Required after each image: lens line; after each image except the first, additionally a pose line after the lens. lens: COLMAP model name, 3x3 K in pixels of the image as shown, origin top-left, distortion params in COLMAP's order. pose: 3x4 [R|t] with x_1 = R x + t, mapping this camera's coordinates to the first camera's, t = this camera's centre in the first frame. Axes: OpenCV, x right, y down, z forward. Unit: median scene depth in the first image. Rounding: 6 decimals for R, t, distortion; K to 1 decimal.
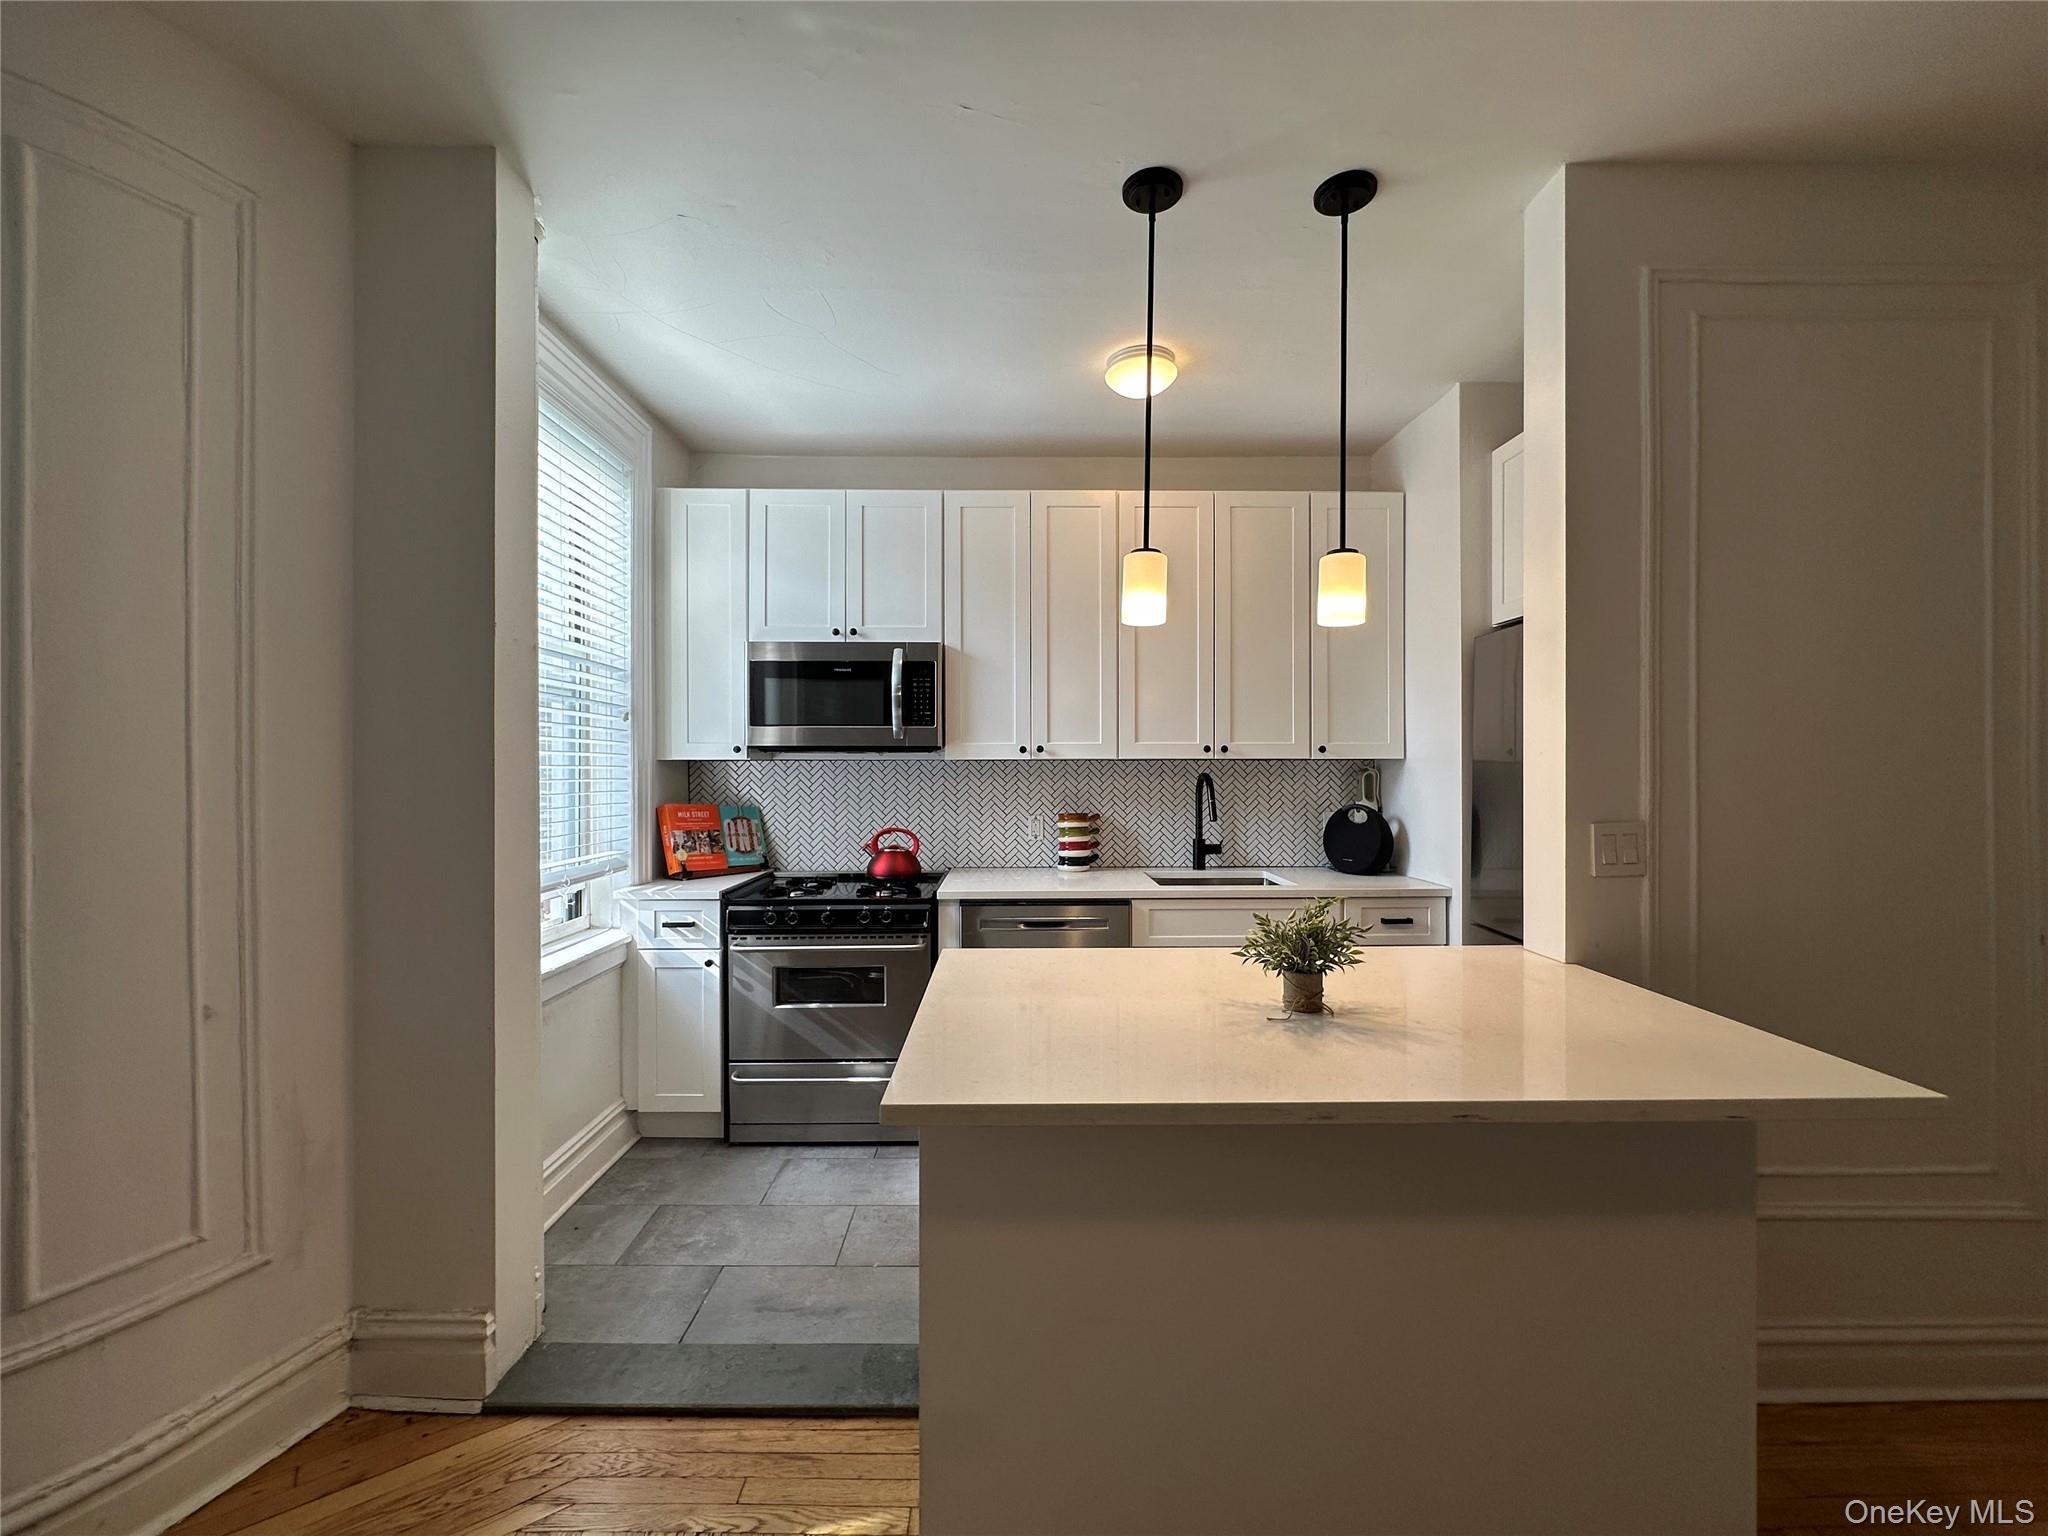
lens RADIAL K [[816.0, 0, 1025.2], [0, 816.0, 767.5], [0, 0, 1]] dist [-0.004545, 0.001179]
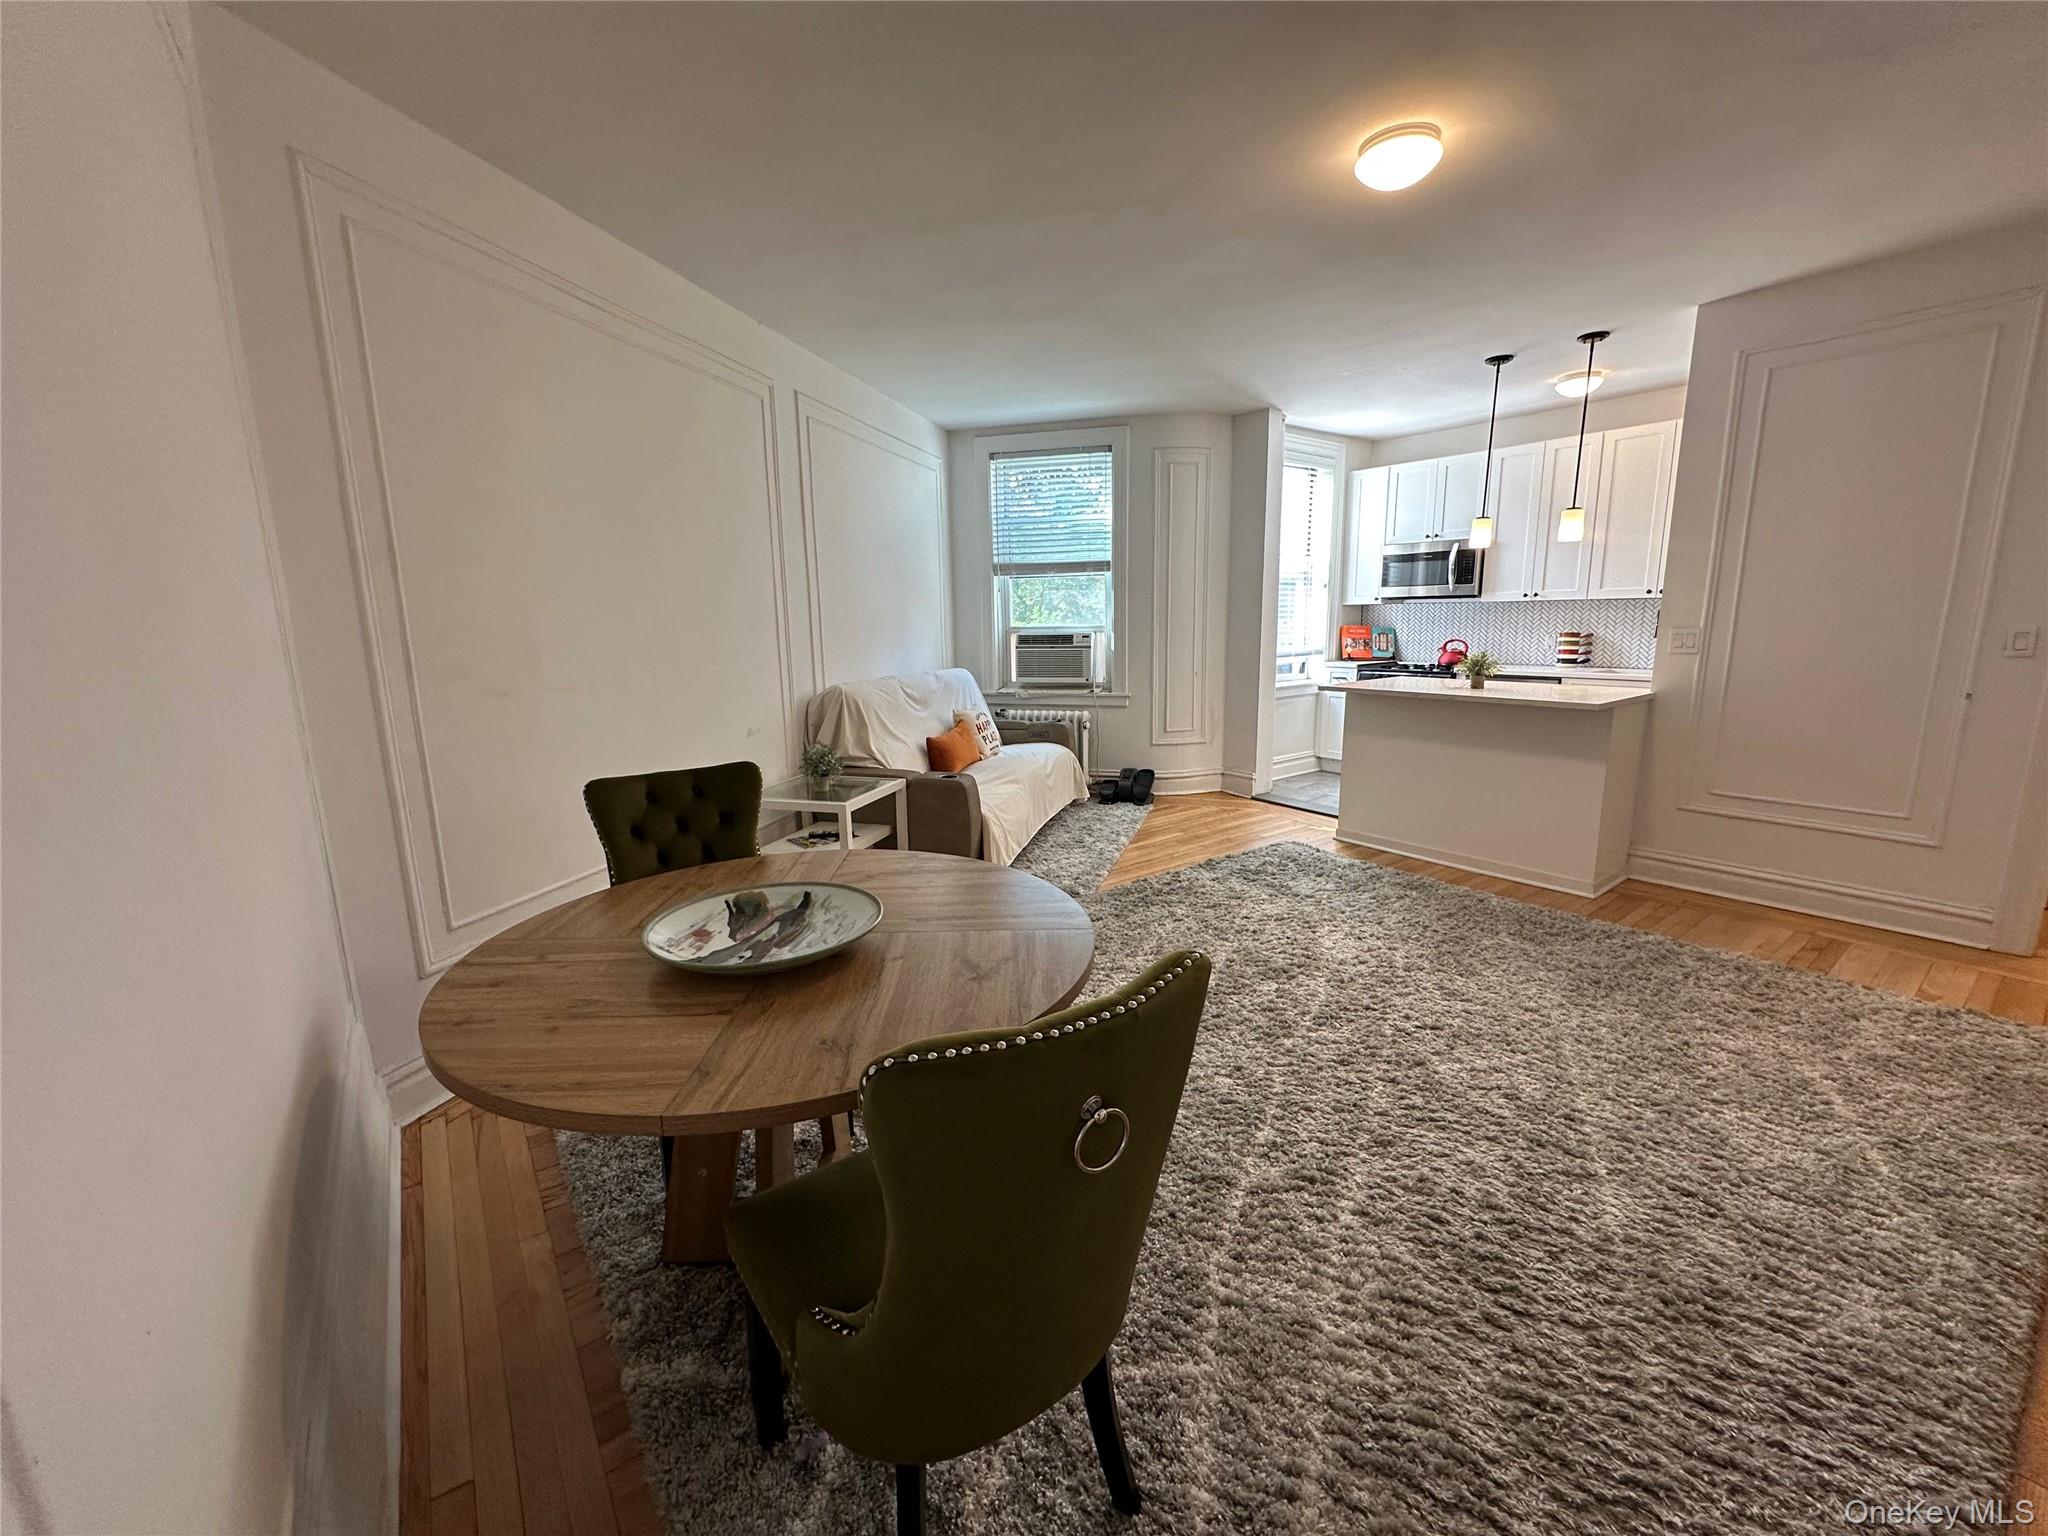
lens RADIAL K [[816.0, 0, 1027.1], [0, 816.0, 769.5], [0, 0, 1]] dist [-0.004545, 0.001179]
pose [[0.594702, 0.141737, -0.791353, 0.891525], [0.015283, 0.982165, 0.187398, 0.002159], [0.803801, -0.123541, 0.581930, -1.057897]]
